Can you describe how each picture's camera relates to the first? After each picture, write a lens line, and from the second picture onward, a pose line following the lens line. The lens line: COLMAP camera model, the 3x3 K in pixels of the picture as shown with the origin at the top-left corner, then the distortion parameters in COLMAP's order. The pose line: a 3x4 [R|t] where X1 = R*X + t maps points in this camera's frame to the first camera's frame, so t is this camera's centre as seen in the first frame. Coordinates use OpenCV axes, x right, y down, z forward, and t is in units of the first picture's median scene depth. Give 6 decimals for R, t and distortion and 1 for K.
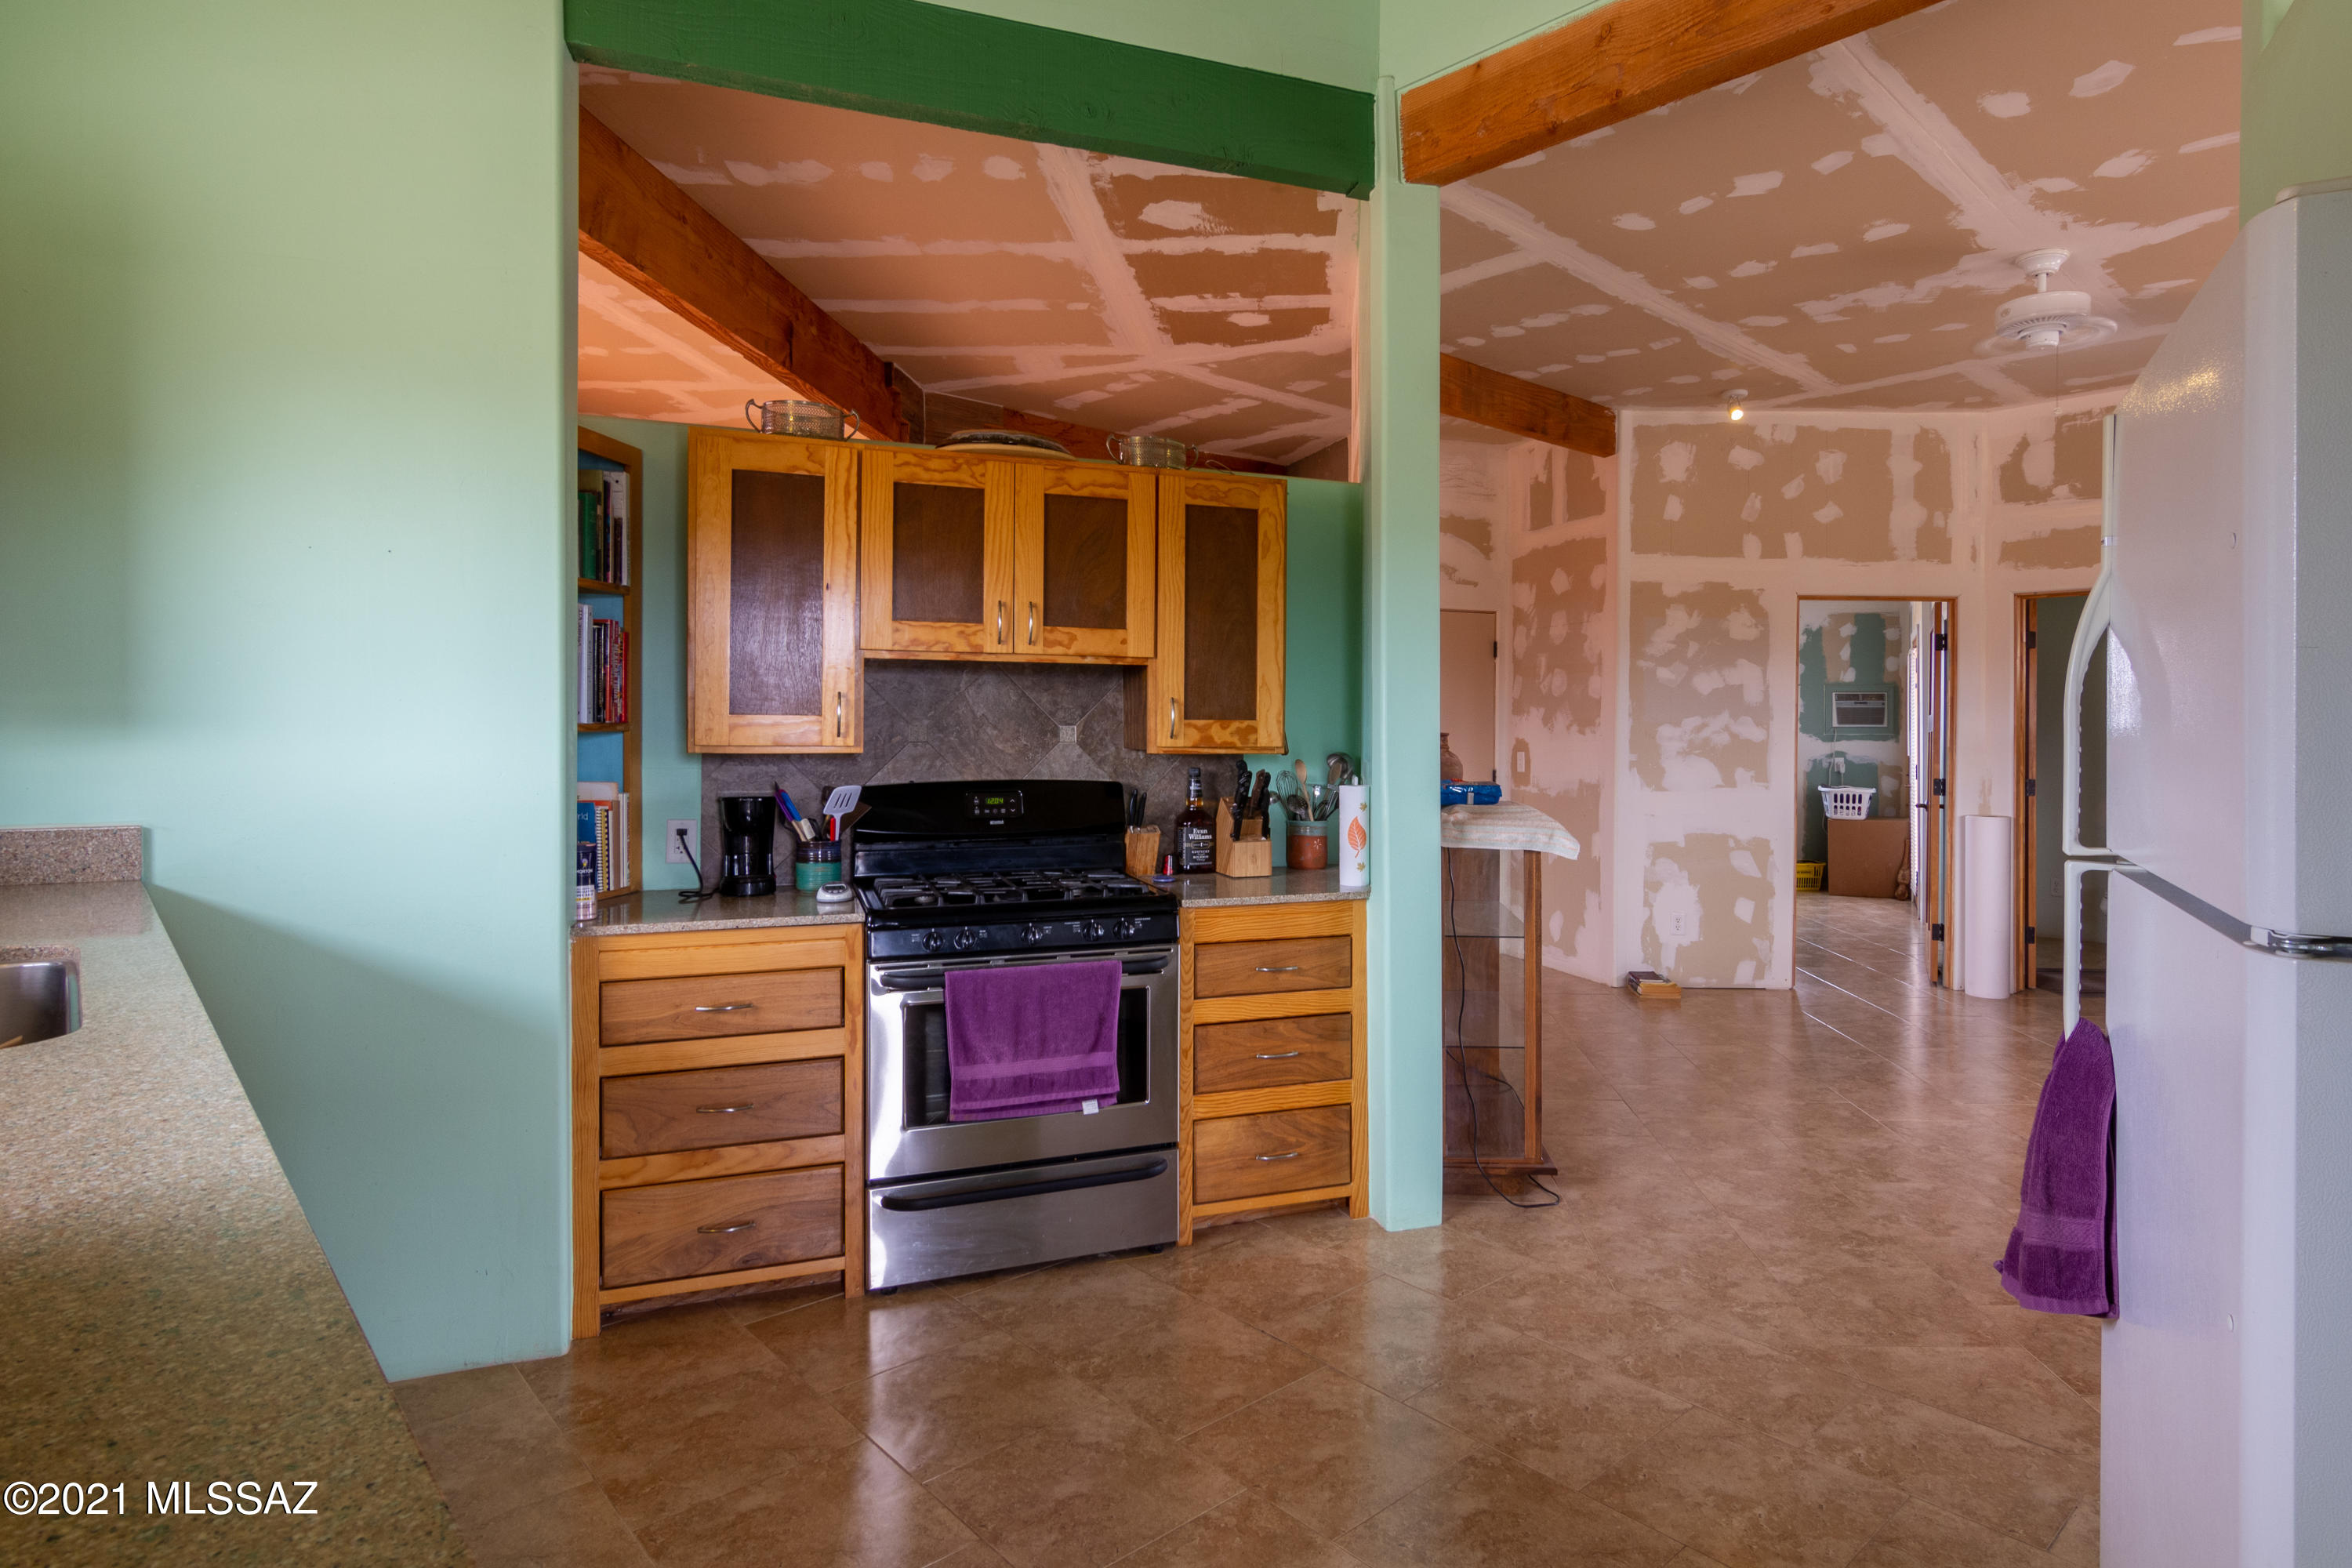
lens RADIAL K [[1273.5, 0, 1177.9], [0, 1273.5, 722.9], [0, 0, 1]] dist [-0.006306, -0.000949]
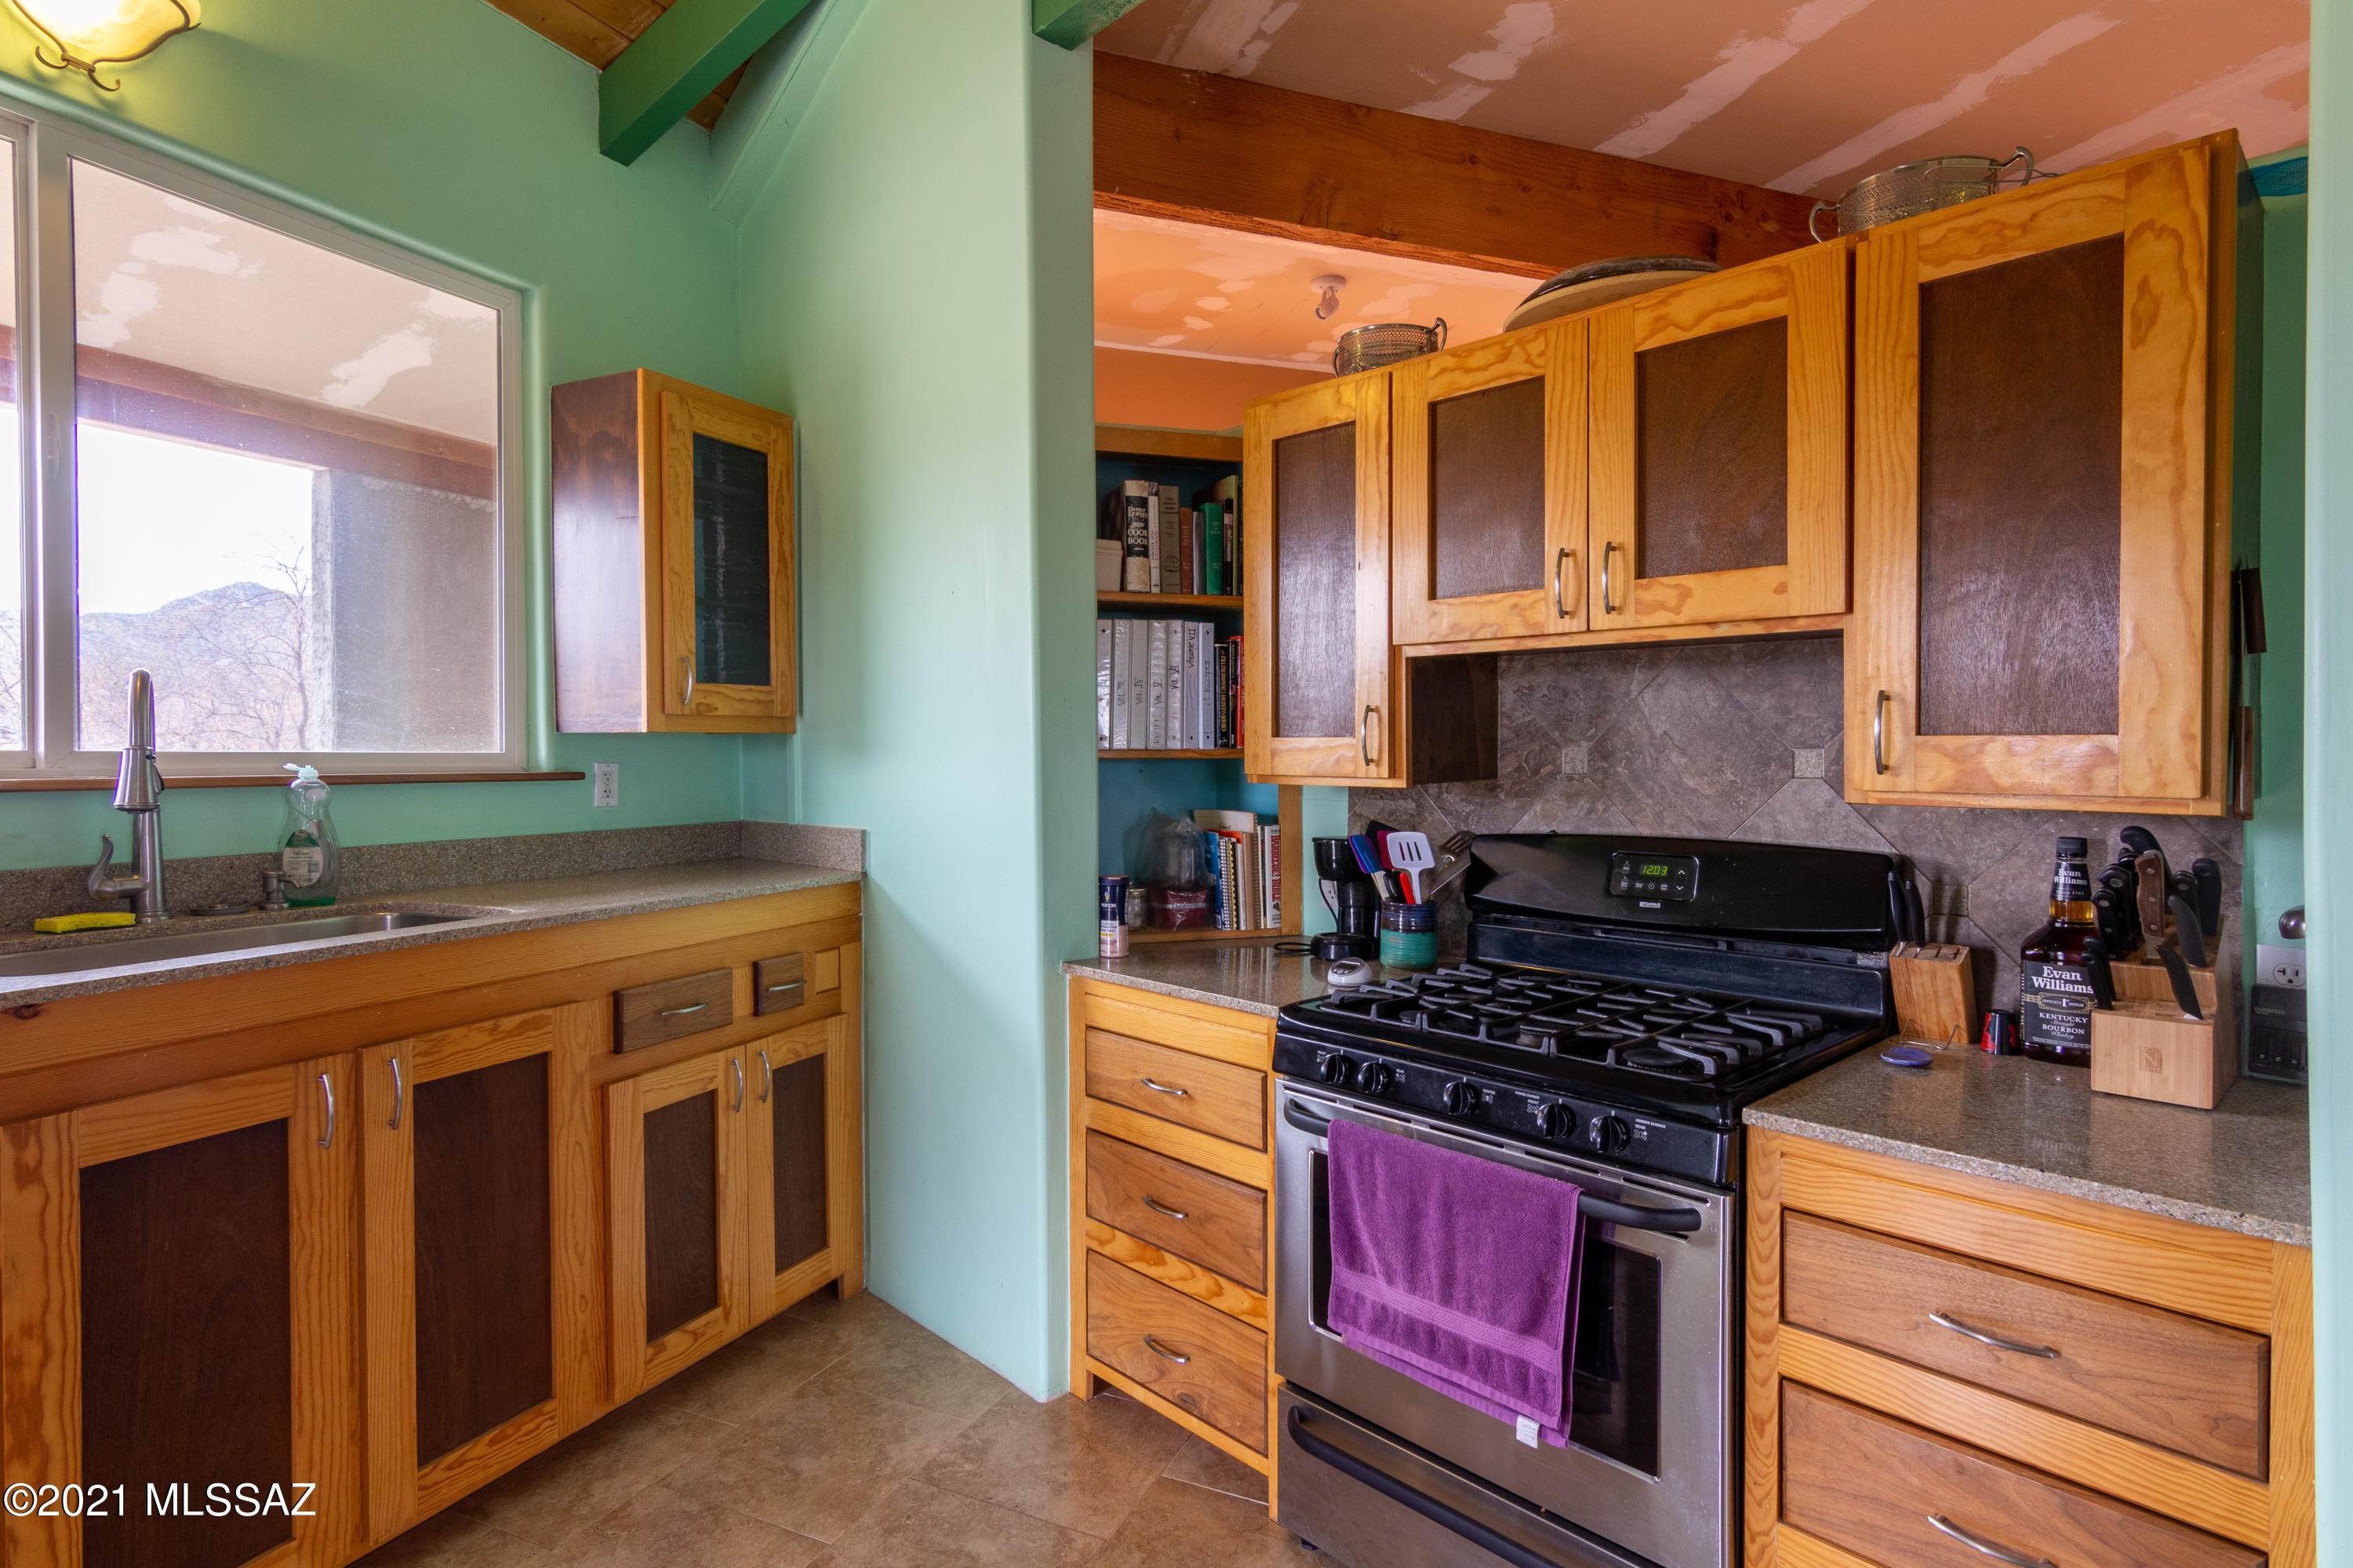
lens RADIAL K [[1182.7, 0, 1176.4], [0, 1182.7, 766.1], [0, 0, 1]] dist [-0.002030, 0.000297]
pose [[0.423024, 0.008173, -0.906081, 0.300207], [0.002717, 0.999943, 0.010288, 0.003836], [0.906114, -0.006814, 0.422978, 0.578400]]
